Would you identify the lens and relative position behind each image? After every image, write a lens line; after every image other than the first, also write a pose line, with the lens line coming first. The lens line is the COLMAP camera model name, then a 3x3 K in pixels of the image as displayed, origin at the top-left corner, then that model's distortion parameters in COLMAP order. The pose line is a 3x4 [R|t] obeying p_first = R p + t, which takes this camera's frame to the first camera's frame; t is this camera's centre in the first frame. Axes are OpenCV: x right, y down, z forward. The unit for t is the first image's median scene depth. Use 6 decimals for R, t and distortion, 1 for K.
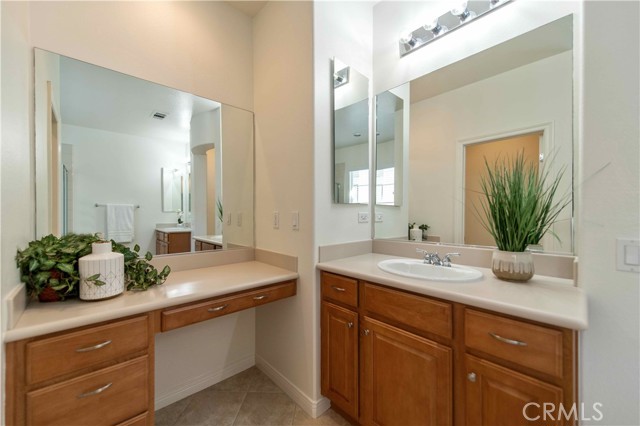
lens RADIAL K [[251.6, 0, 320.6], [0, 251.6, 213.5], [0, 0, 1]] dist [0.005761, -0.000748]
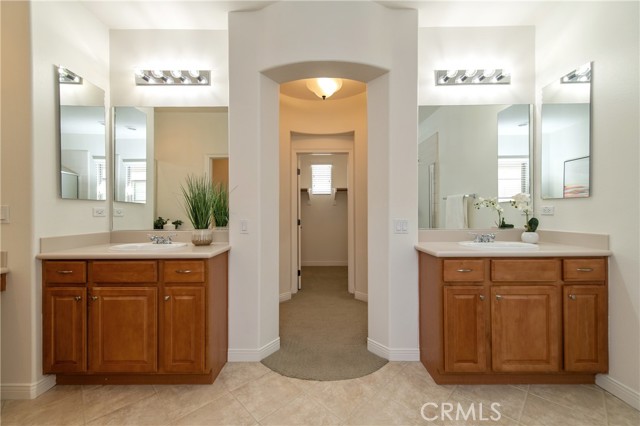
lens RADIAL K [[251.6, 0, 320.6], [0, 251.6, 213.5], [0, 0, 1]] dist [0.005761, -0.000748]
pose [[0.680333, -0.003519, 0.732895, 0.018941], [0.003049, 0.999993, 0.001971, 0.029412], [-0.732897, 0.000894, 0.680339, -0.666018]]
